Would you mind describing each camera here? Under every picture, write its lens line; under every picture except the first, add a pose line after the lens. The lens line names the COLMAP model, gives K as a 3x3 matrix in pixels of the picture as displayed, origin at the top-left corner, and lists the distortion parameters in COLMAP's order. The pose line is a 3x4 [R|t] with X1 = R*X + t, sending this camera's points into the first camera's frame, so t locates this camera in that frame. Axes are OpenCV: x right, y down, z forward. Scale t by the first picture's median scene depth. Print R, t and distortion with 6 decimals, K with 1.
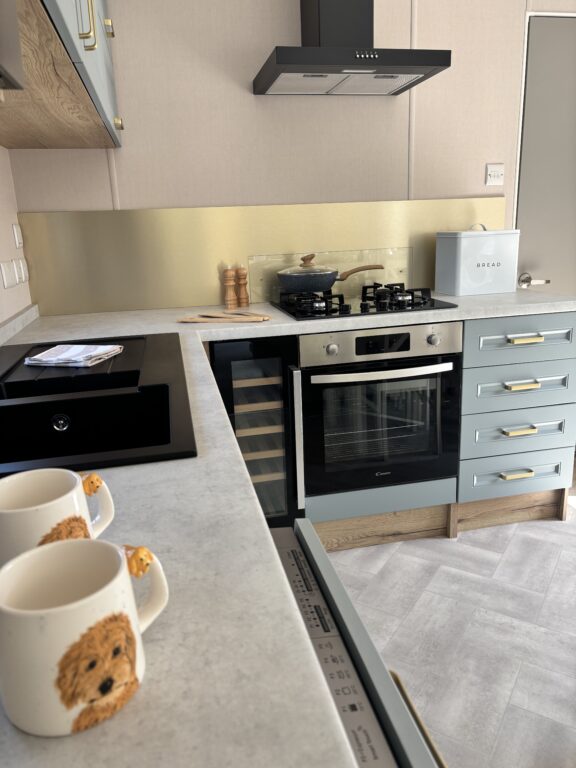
lens RADIAL K [[579.5, 0, 290.1], [0, 579.5, 380.7], [0, 0, 1]] dist [0.019891, -0.000126]
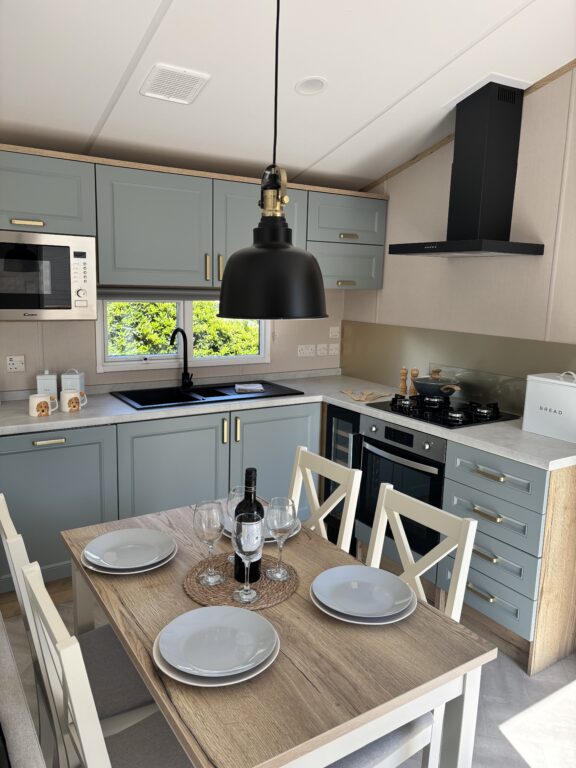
lens RADIAL K [[579.5, 0, 290.1], [0, 579.5, 380.7], [0, 0, 1]] dist [0.019891, -0.000126]
pose [[0.347801, 0.203763, -0.915158, 1.201413], [-0.284037, 0.953127, 0.104270, -0.238415], [0.893508, 0.223674, 0.389375, 0.151533]]
